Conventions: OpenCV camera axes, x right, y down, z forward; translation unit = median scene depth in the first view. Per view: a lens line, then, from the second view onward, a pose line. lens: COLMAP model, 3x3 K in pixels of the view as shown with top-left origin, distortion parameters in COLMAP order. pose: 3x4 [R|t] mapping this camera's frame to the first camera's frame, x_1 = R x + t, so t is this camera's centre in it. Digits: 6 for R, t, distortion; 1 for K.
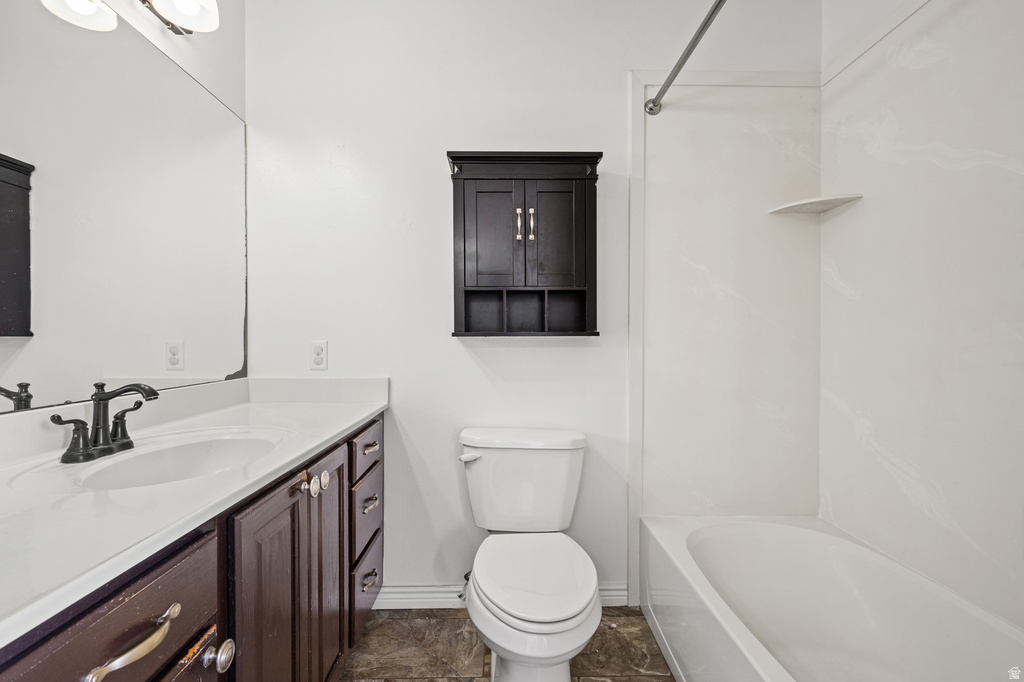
lens RADIAL K [[468.5, 0, 512.0], [0, 468.5, 341.0], [0, 0, 1]] dist [0.001586, 0.000163]
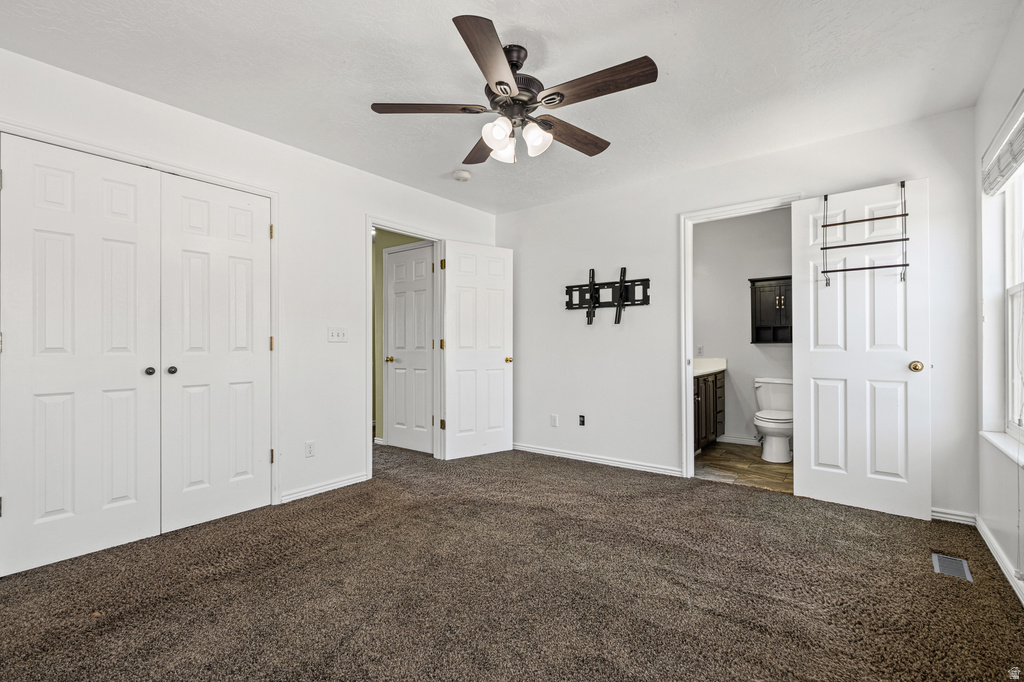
lens RADIAL K [[468.5, 0, 512.0], [0, 468.5, 341.0], [0, 0, 1]] dist [0.001586, 0.000163]
pose [[0.780316, -0.003854, -0.625374, 0.519264], [-0.004202, 0.999926, -0.011404, 0.013753], [0.625372, 0.011527, 0.780242, -2.118426]]
